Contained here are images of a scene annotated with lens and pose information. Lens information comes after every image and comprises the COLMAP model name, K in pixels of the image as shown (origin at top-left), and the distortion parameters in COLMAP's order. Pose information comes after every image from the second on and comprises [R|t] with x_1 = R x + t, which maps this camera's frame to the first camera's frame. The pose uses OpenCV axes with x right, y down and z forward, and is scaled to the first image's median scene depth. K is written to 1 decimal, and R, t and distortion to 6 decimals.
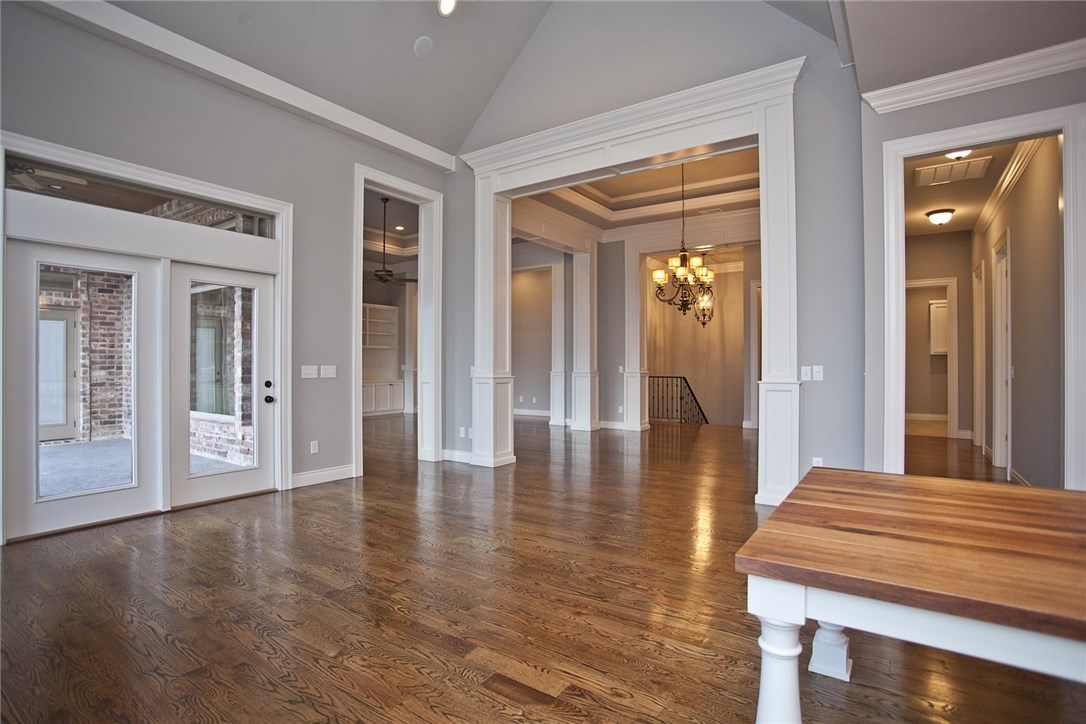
lens RADIAL K [[539.5, 0, 551.1], [0, 539.5, 361.5], [0, 0, 1]] dist [-0.079467, 0.039672]
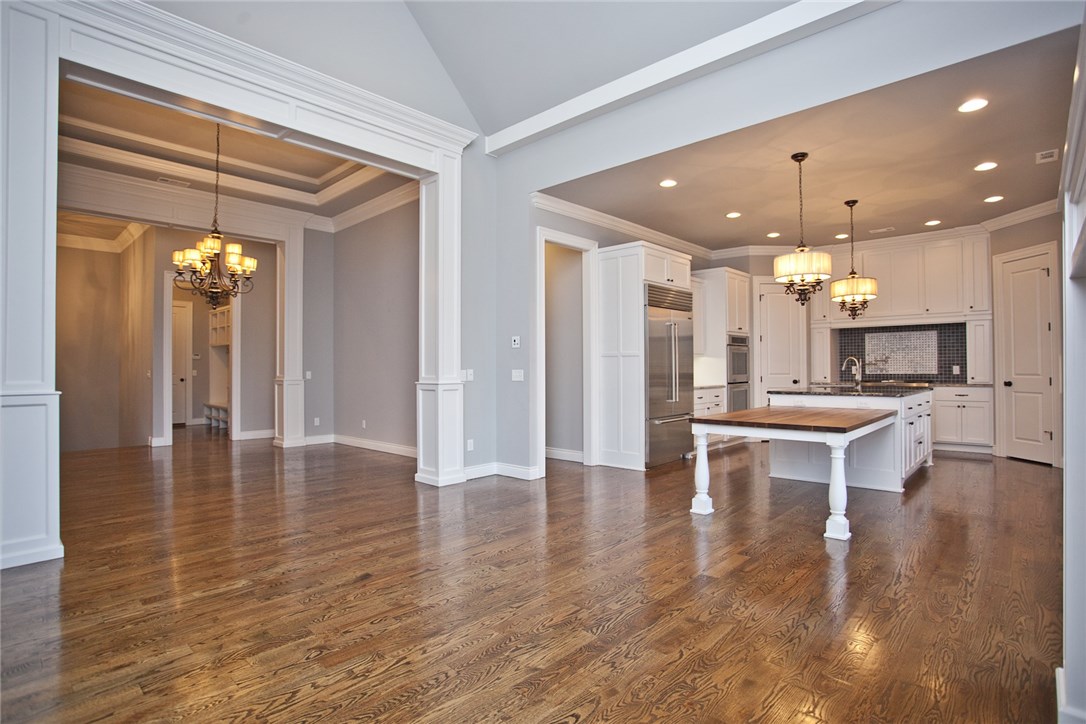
lens RADIAL K [[539.5, 0, 551.1], [0, 539.5, 361.5], [0, 0, 1]] dist [-0.079467, 0.039672]
pose [[0.152149, 0.011698, 0.988288, -0.947967], [-0.000693, 0.999931, -0.011729, 0.004644], [-0.988357, 0.001099, 0.152146, 0.718998]]
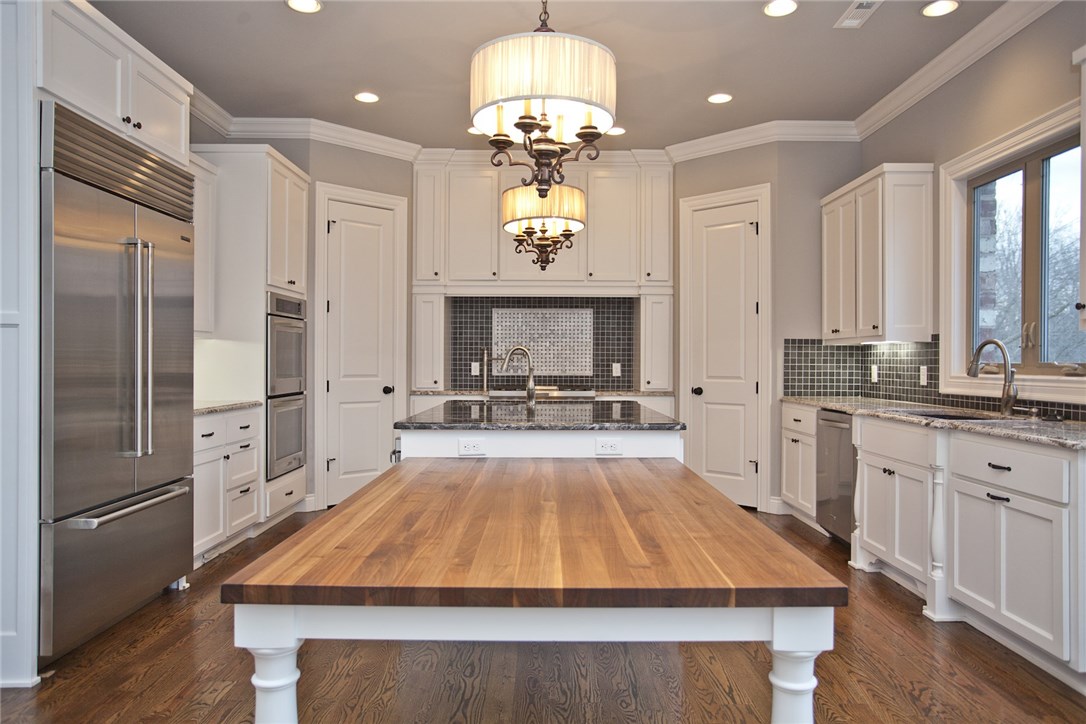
lens RADIAL K [[728.1, 0, 543.0], [0, 728.1, 362.0], [0, 0, 1]] dist [-0.075759, 0.082000]
pose [[-0.557045, -0.001145, 0.830481, -0.106314], [-0.008208, 0.999958, -0.004127, 0.002192], [-0.830442, -0.009115, -0.557031, 0.665444]]
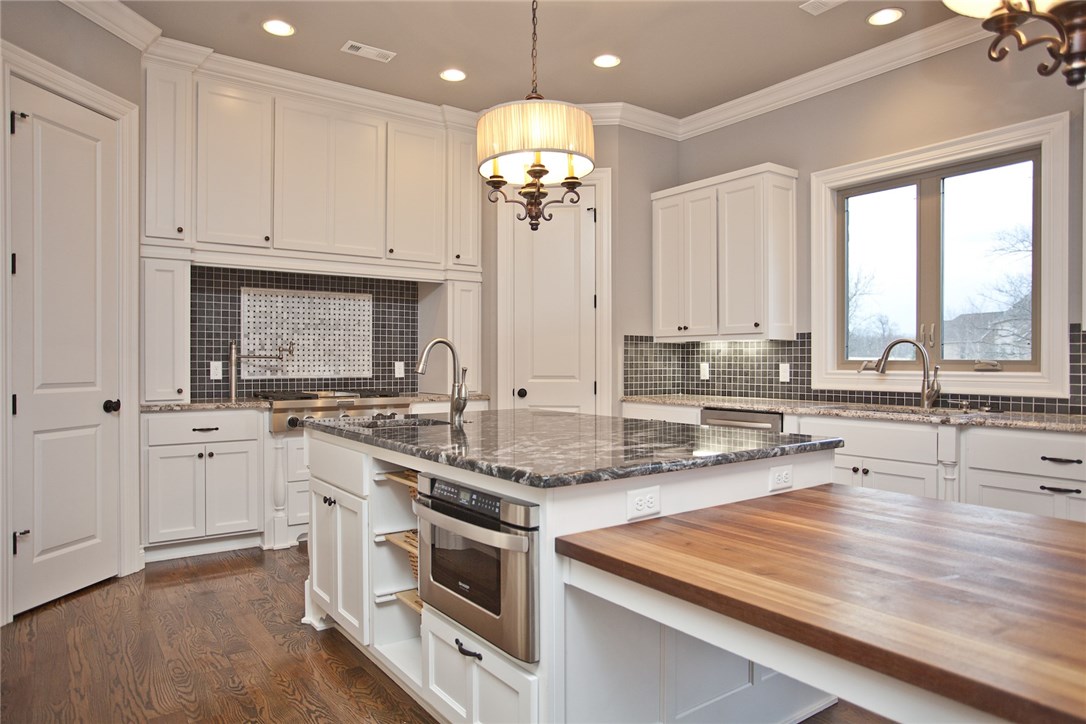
lens RADIAL K [[692.1, 0, 551.6], [0, 692.1, 364.2], [0, 0, 1]] dist [-0.027425, 0.004871]
pose [[-0.939722, -0.001032, 0.341939, 0.569014], [-0.001352, 0.999999, -0.000698, 0.001834], [-0.341938, -0.001118, -0.939722, 0.742226]]
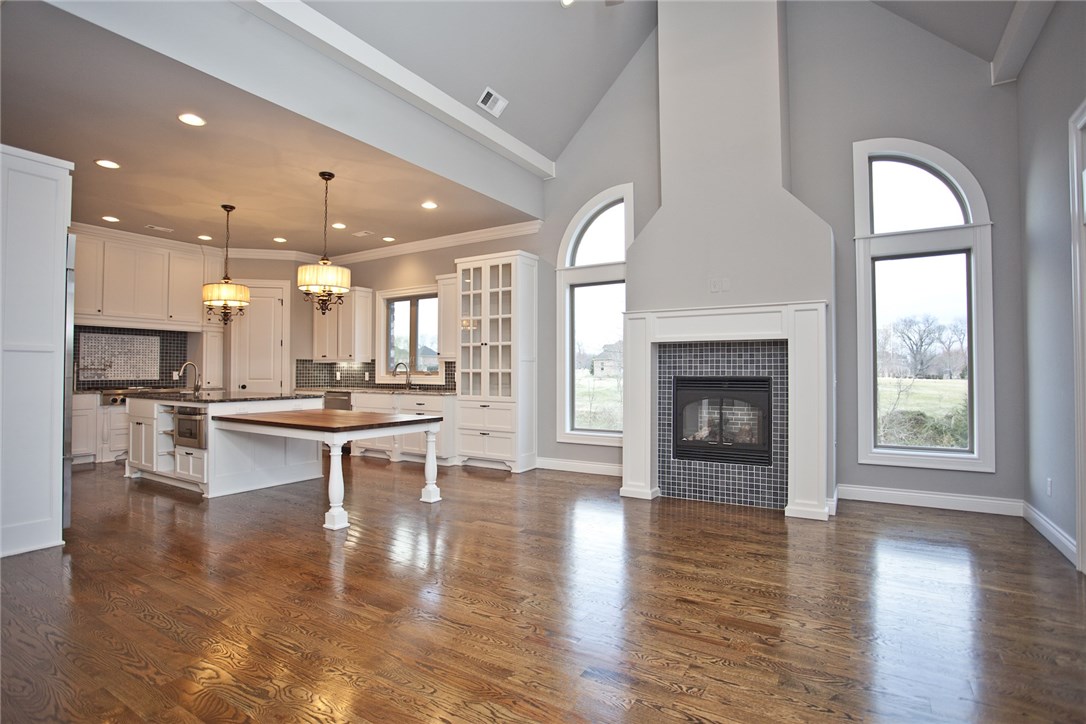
lens RADIAL K [[536.0, 0, 543.0], [0, 536.0, 362.0], [0, 0, 1]] dist [-0.081874, 0.047667]
pose [[-0.999510, -0.000418, -0.031286, -0.099045], [0.000309, 0.999730, -0.023253, 0.007366], [0.031287, -0.023251, -0.999240, 1.704574]]
